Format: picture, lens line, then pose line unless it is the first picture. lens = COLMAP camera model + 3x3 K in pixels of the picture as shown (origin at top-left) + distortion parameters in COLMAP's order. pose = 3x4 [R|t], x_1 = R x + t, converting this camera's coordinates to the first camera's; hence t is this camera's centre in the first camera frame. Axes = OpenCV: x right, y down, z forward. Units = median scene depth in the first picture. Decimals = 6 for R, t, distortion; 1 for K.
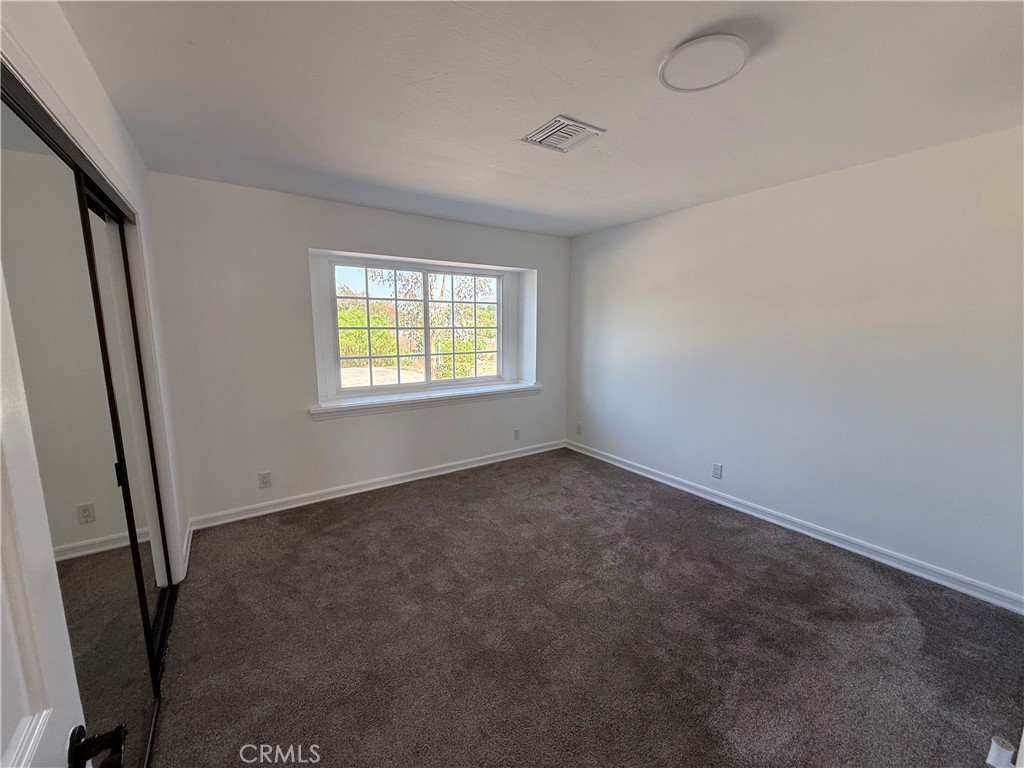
lens RADIAL K [[409.0, 0, 508.4], [0, 409.0, 382.7], [0, 0, 1]] dist [0.002110, 0.000190]
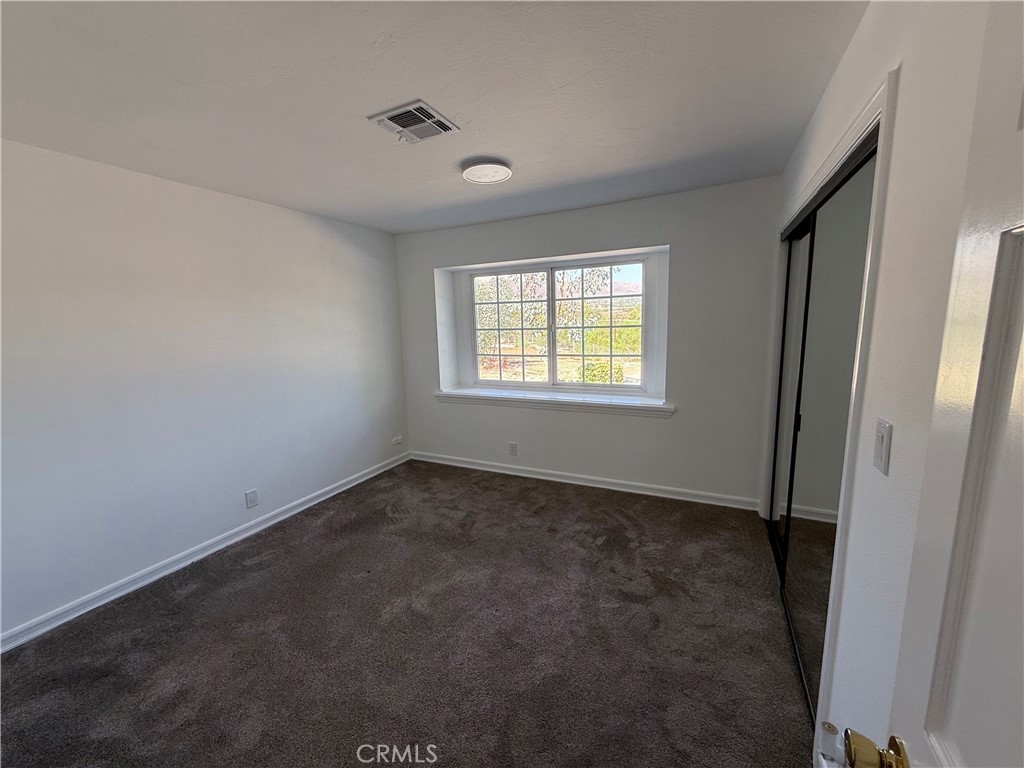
lens RADIAL K [[409.0, 0, 508.4], [0, 409.0, 382.7], [0, 0, 1]] dist [0.002110, 0.000190]
pose [[0.493824, 0.104520, -0.863257, 0.629098], [-0.096262, 0.993219, 0.065189, -0.060847], [0.864217, 0.050907, 0.500537, 0.451554]]
